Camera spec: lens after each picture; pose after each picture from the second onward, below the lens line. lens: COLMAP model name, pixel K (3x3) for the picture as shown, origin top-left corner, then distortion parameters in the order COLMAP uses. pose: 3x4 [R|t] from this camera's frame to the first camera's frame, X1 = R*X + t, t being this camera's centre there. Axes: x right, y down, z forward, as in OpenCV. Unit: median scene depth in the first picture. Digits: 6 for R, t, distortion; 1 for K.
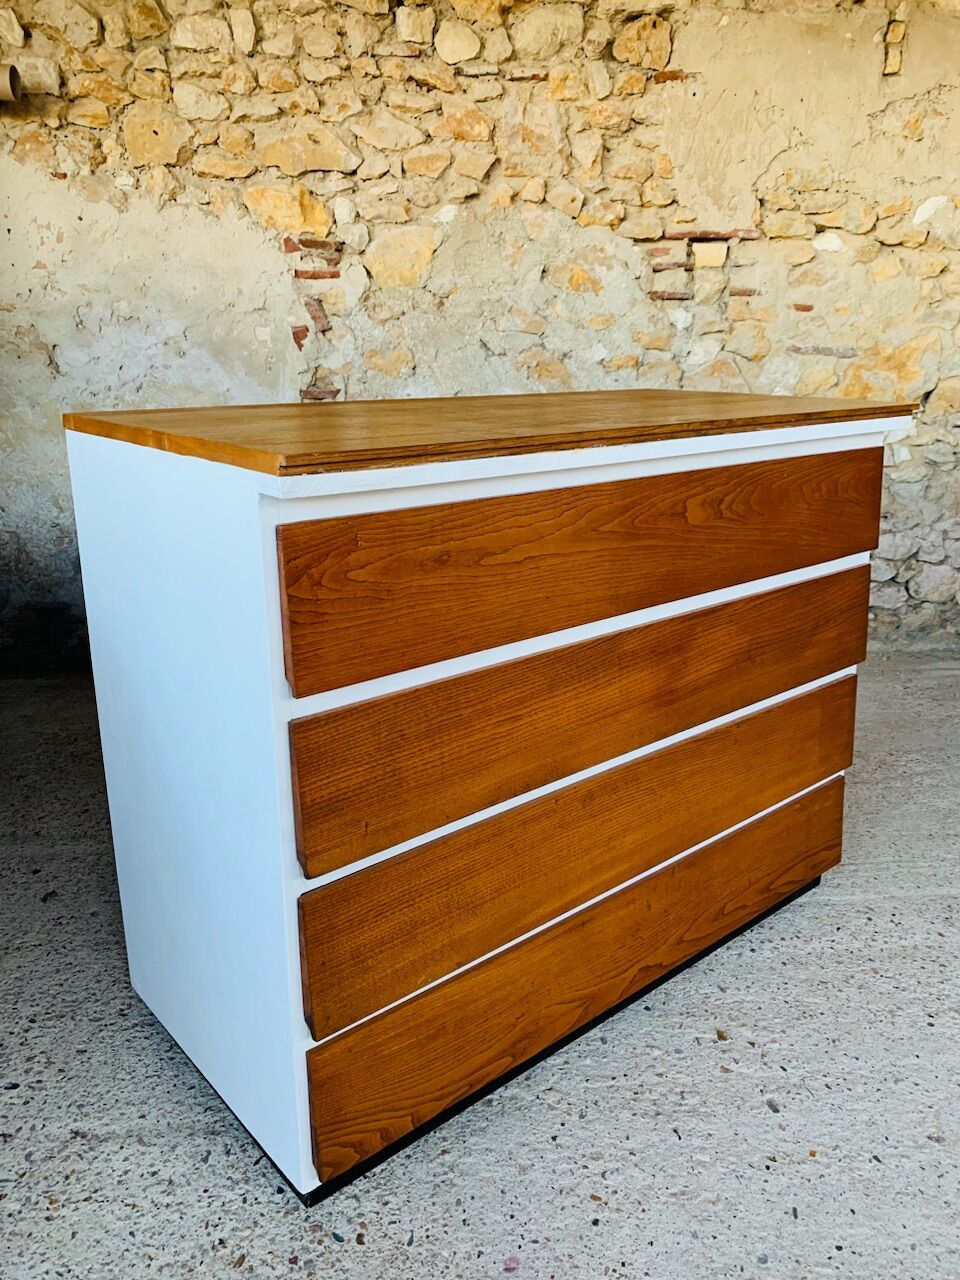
lens RADIAL K [[988.0, 0, 497.5], [0, 988.0, 624.4], [0, 0, 1]] dist [-0.003731, 0.005629]
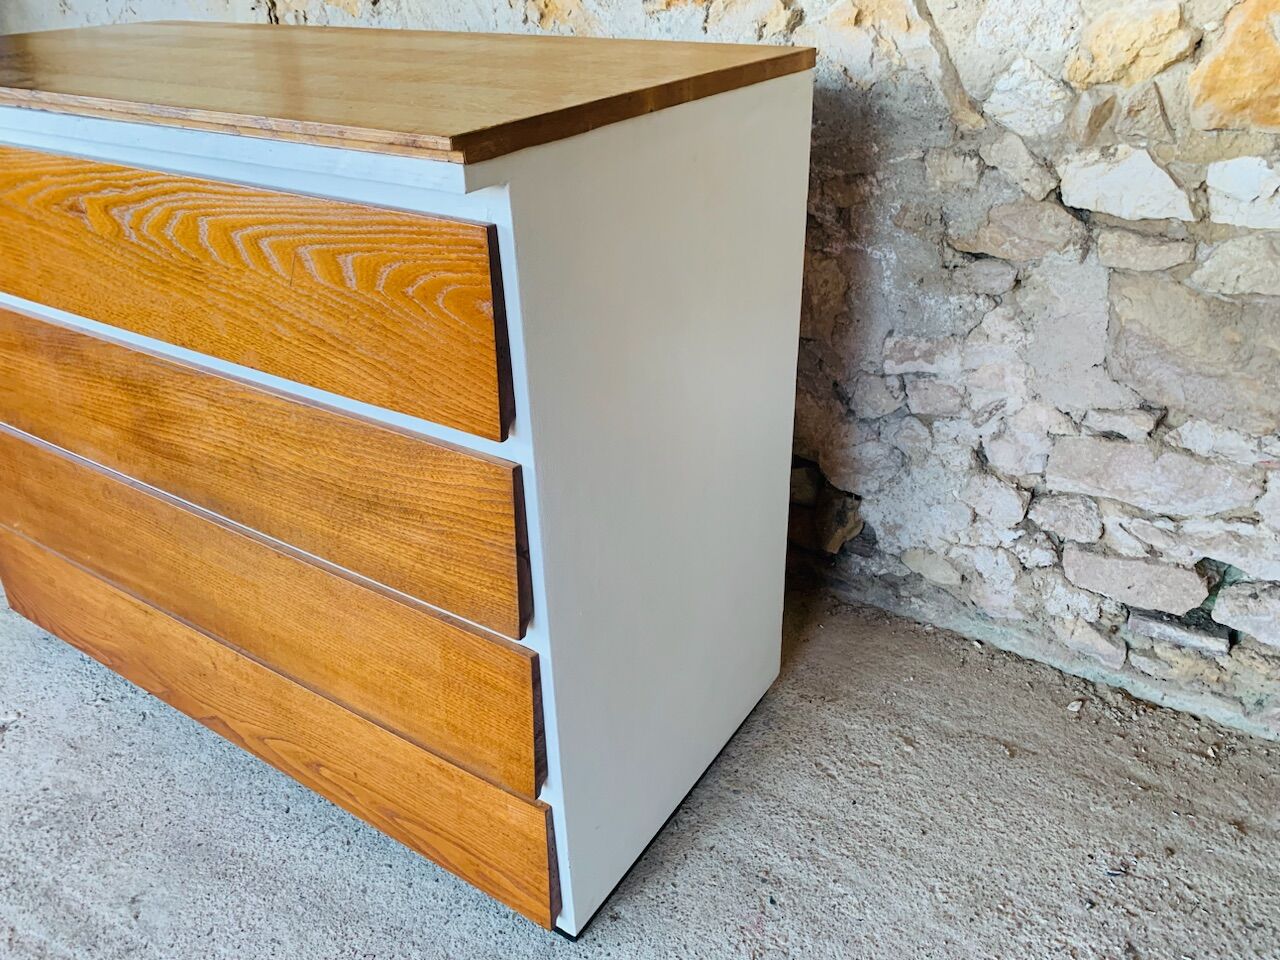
lens RADIAL K [[988.0, 0, 641.9], [0, 988.0, 464.6], [0, 0, 1]] dist [-0.003731, 0.005629]
pose [[0.774989, 0.276611, -0.568224, 0.459151], [-0.139767, 0.951879, 0.272747, -0.181219], [0.616326, -0.131957, 0.776357, 0.609063]]
